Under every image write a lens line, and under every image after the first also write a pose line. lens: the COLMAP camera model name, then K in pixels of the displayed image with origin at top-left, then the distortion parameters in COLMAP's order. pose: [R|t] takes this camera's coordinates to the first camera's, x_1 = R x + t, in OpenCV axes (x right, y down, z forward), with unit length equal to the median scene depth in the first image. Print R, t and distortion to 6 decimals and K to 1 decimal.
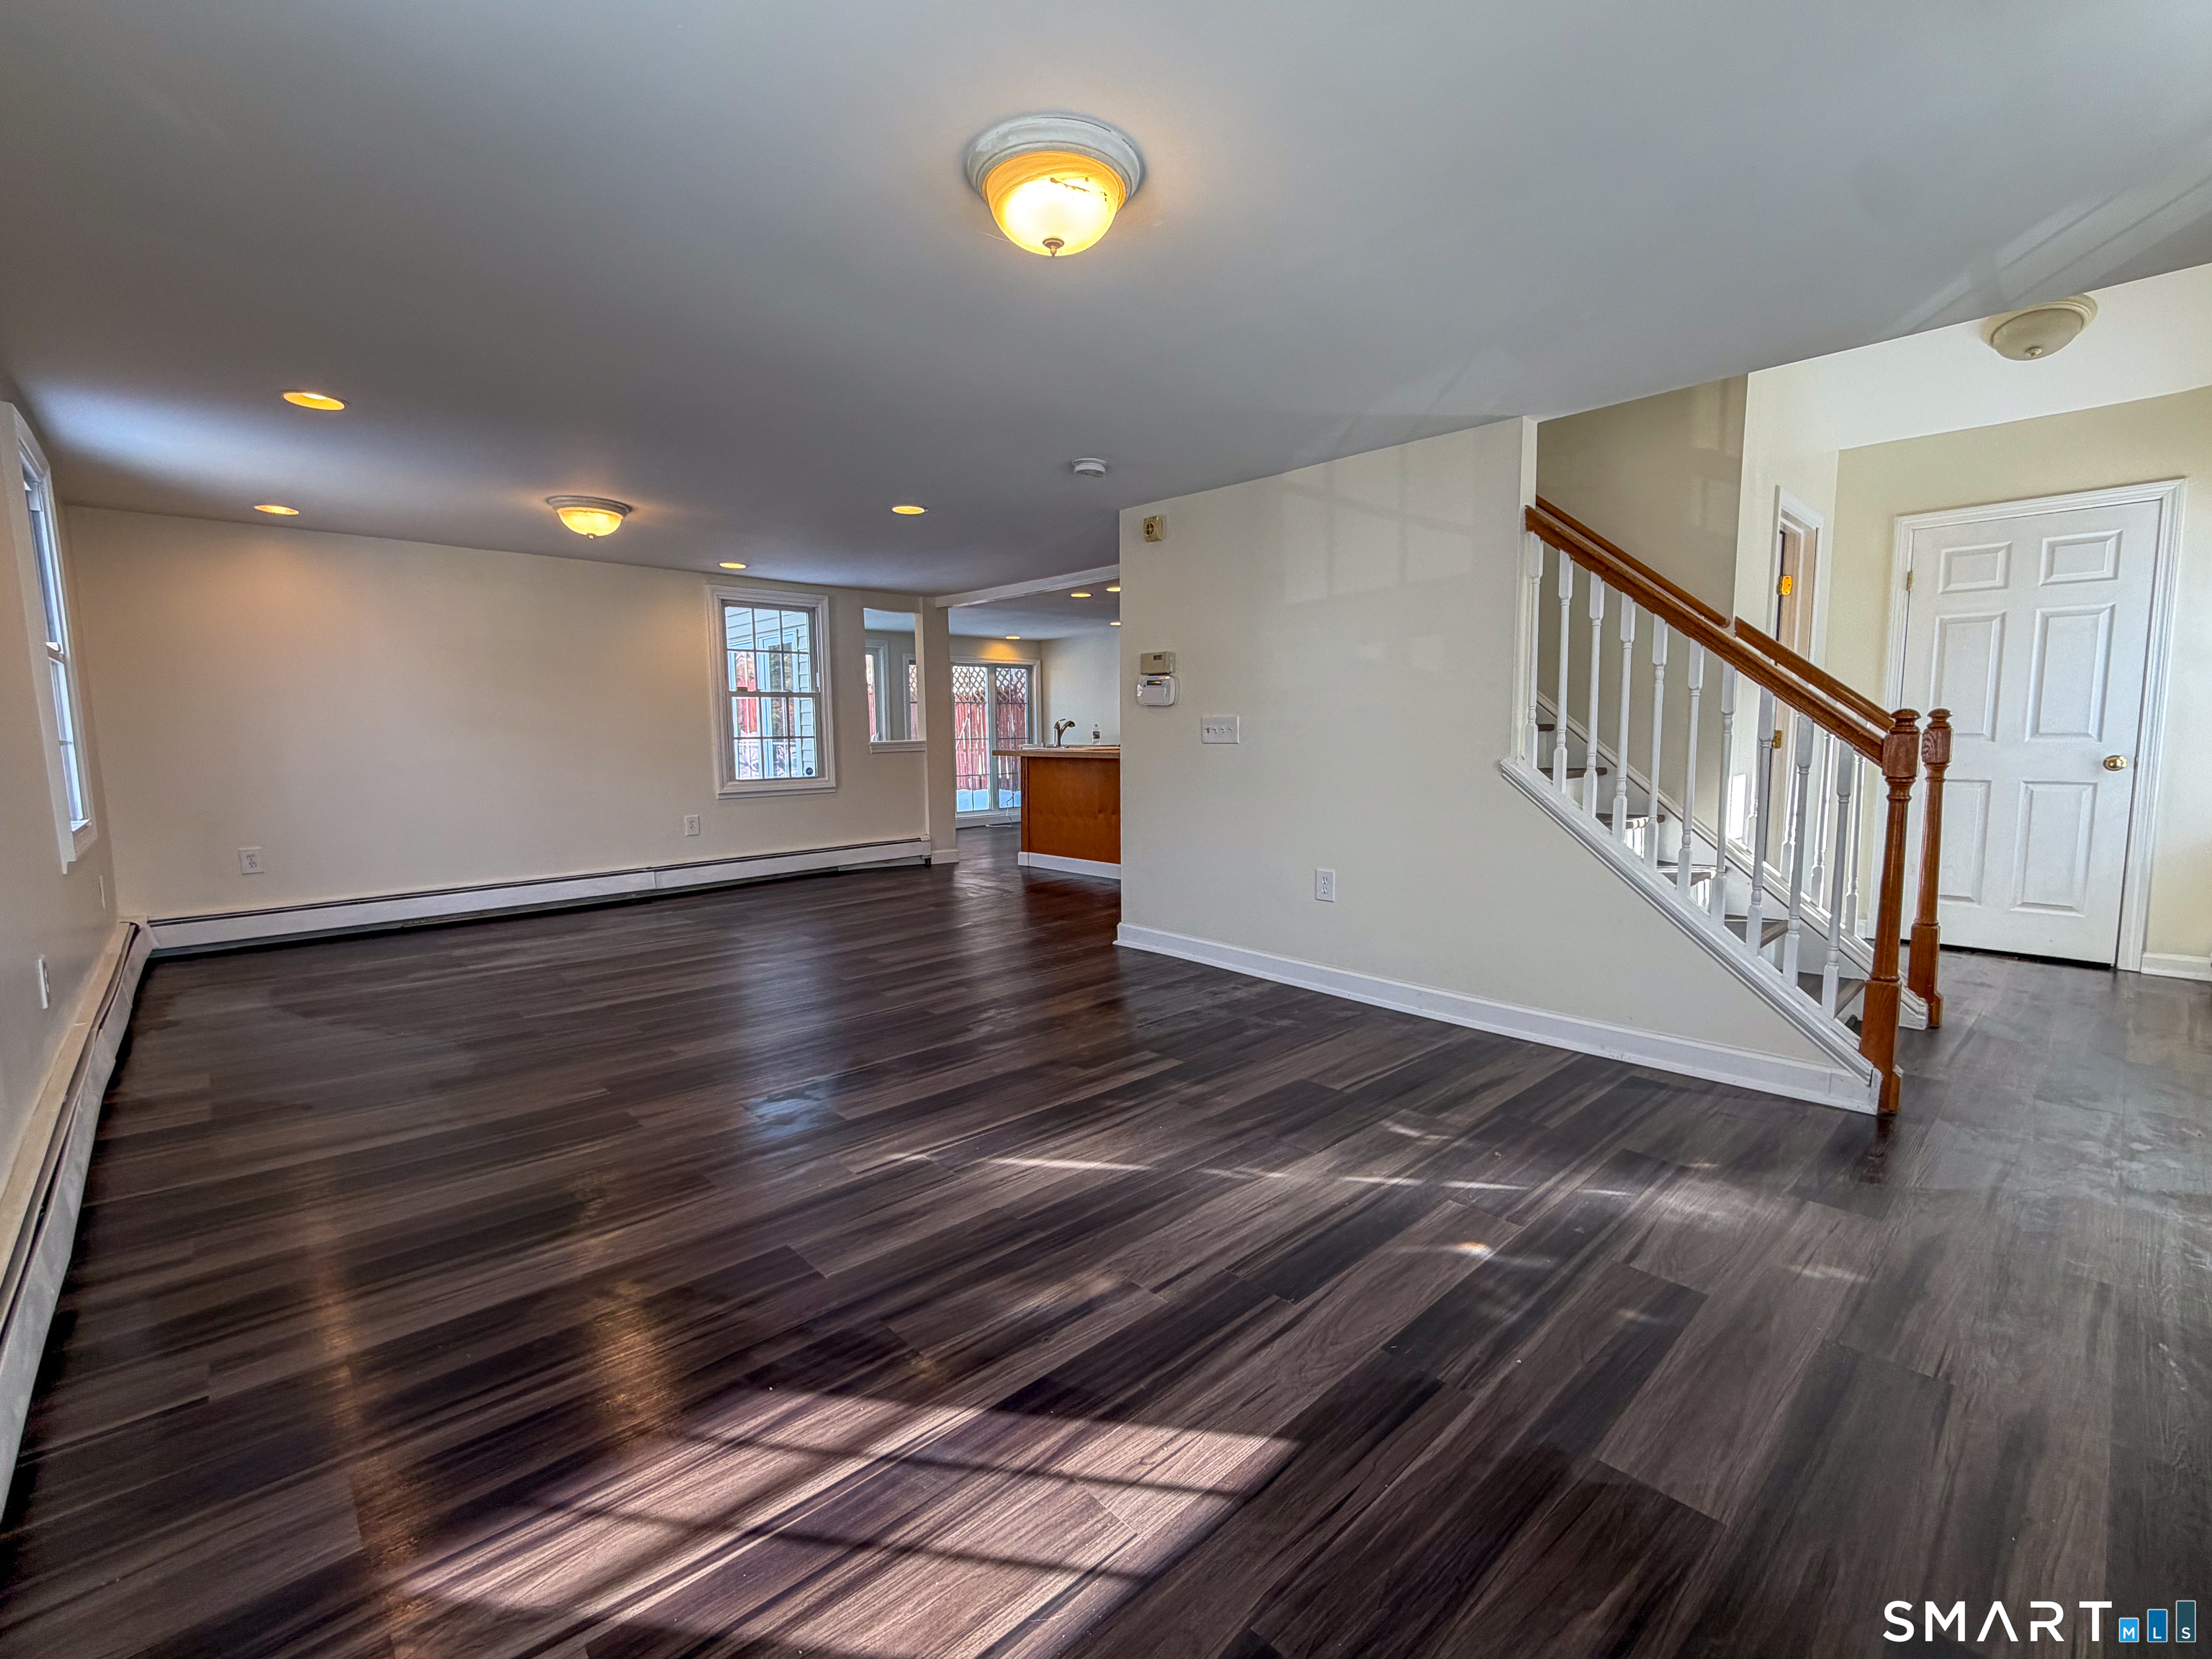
lens RADIAL K [[937.5, 0, 1104.7], [0, 937.5, 823.6], [0, 0, 1]] dist [0.000756, 0.000021]
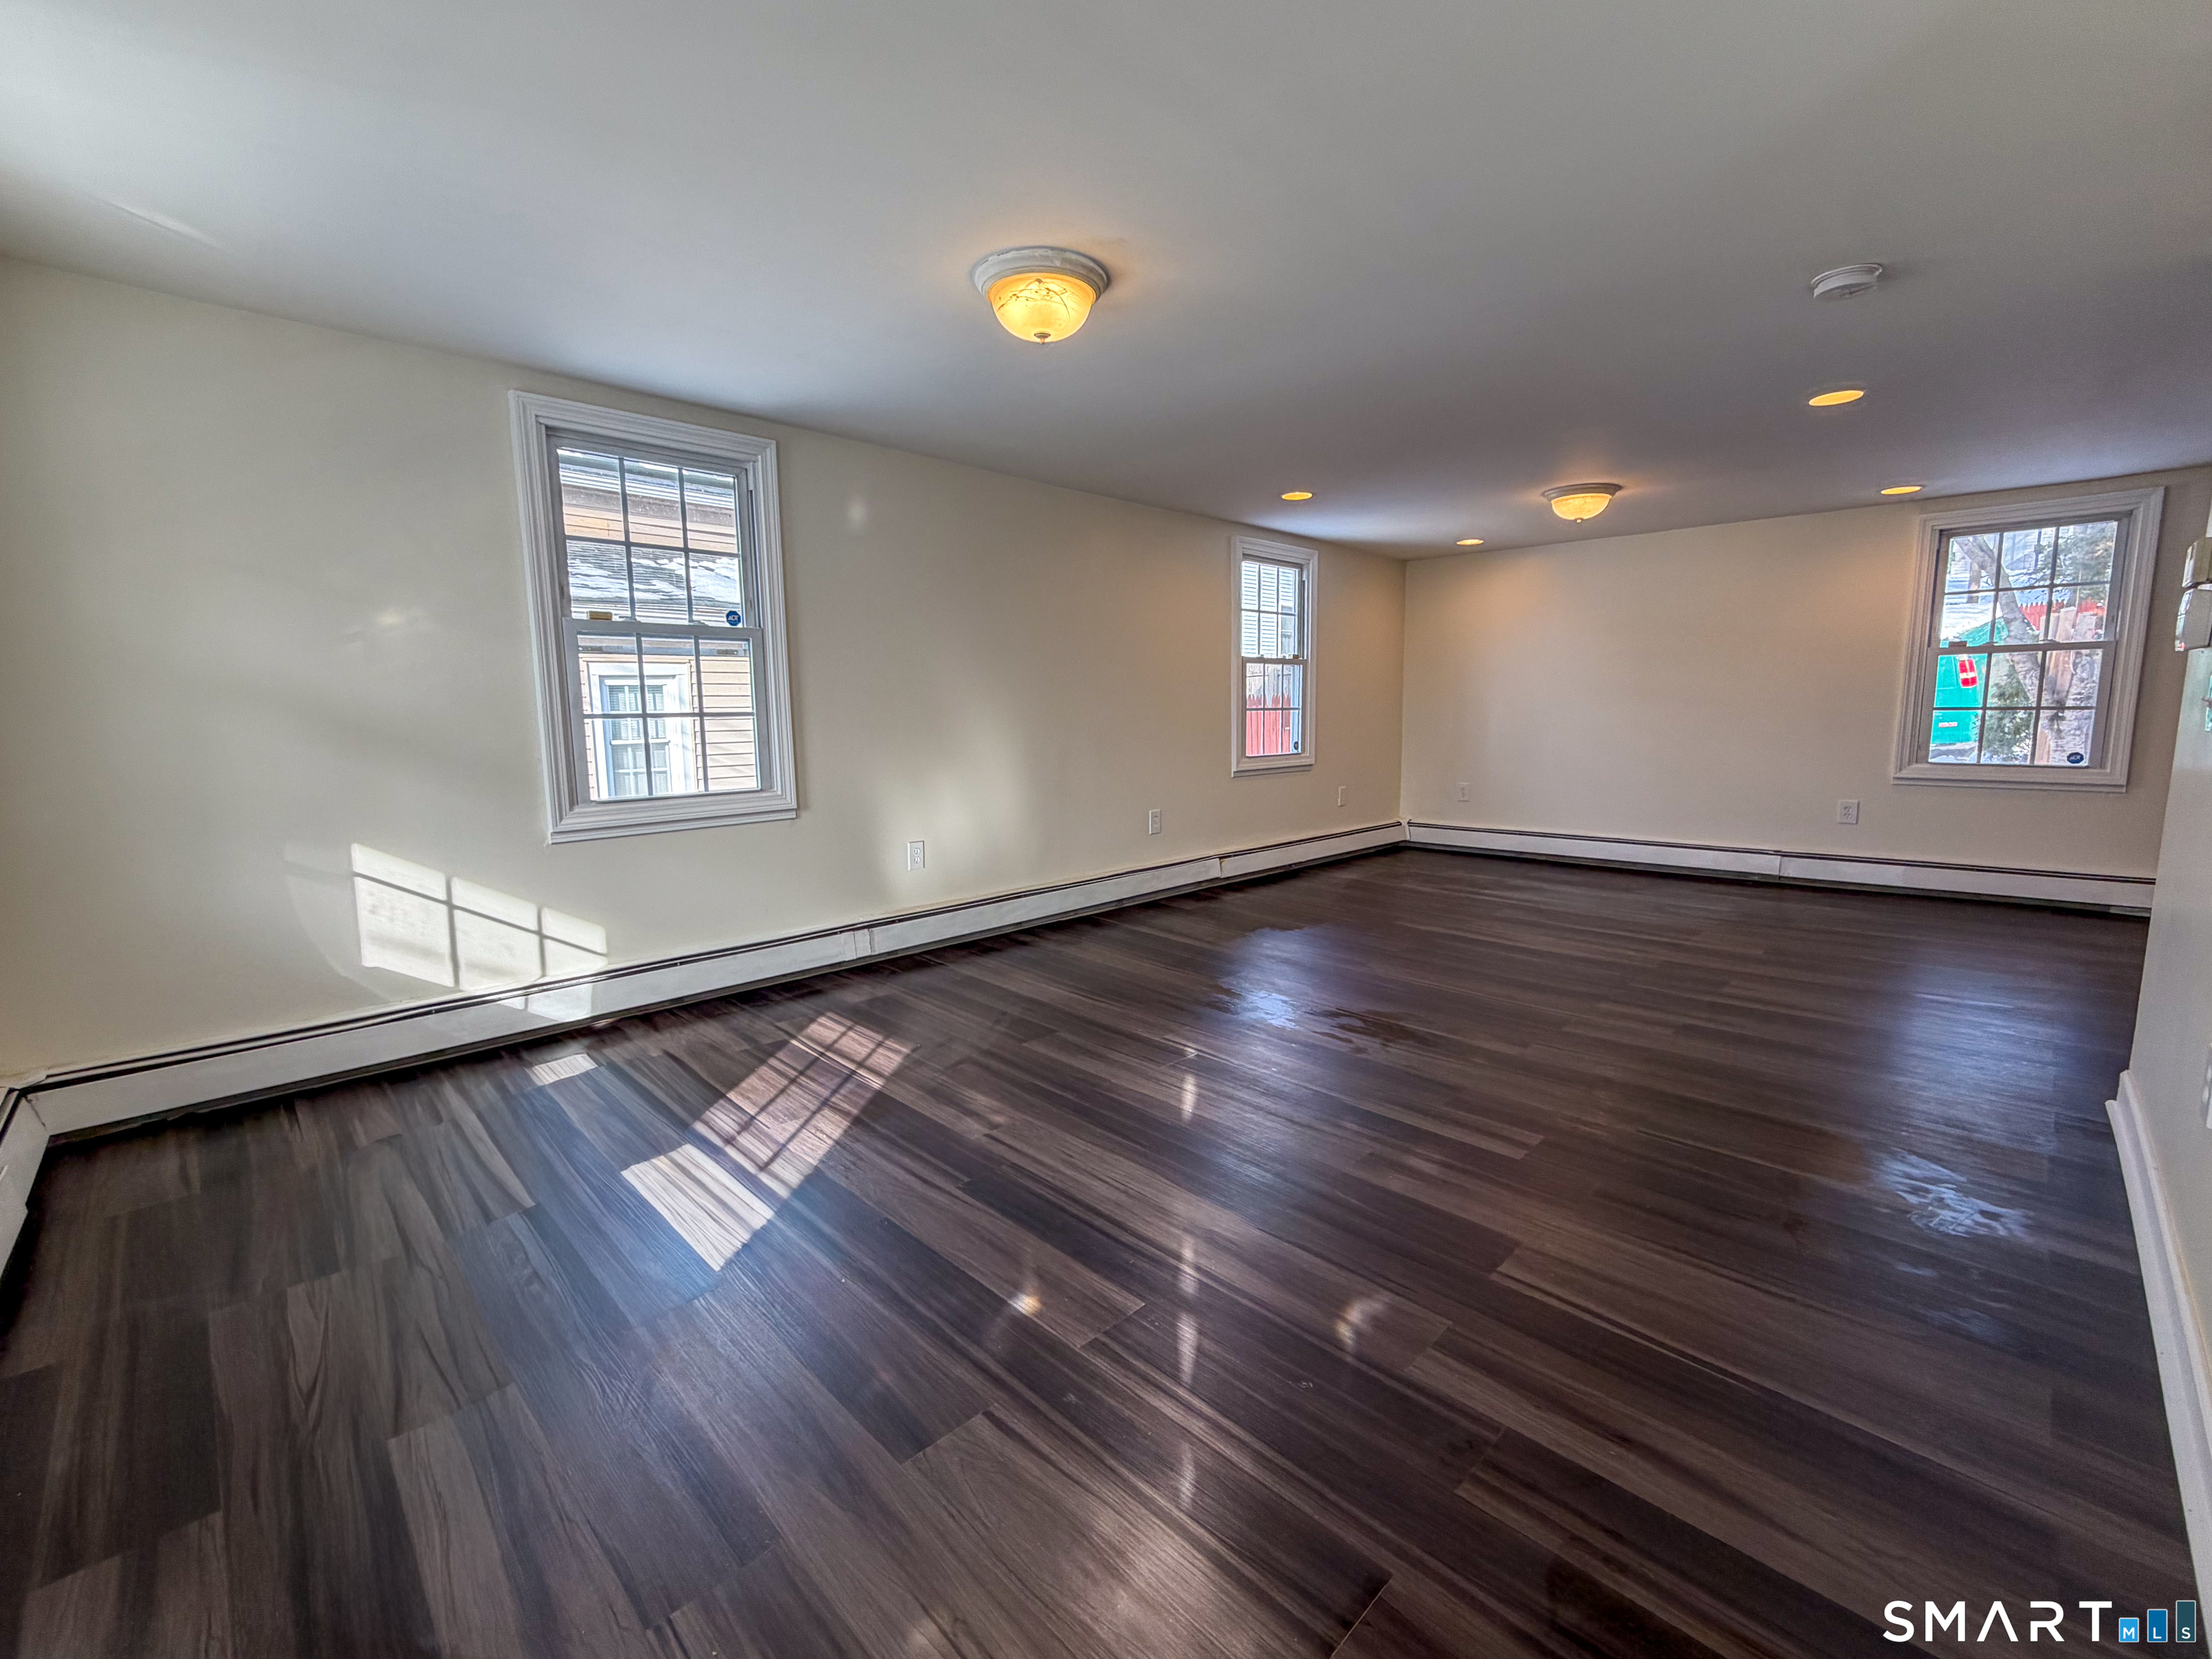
lens RADIAL K [[897.0, 0, 1088.8], [0, 897.0, 824.5], [0, 0, 1]] dist [0.003129, 0.000489]
pose [[0.055539, 0.137321, -0.988968, 1.058980], [-0.092524, 0.986943, 0.131844, -0.098401], [0.994160, 0.084181, 0.067520, 0.859717]]
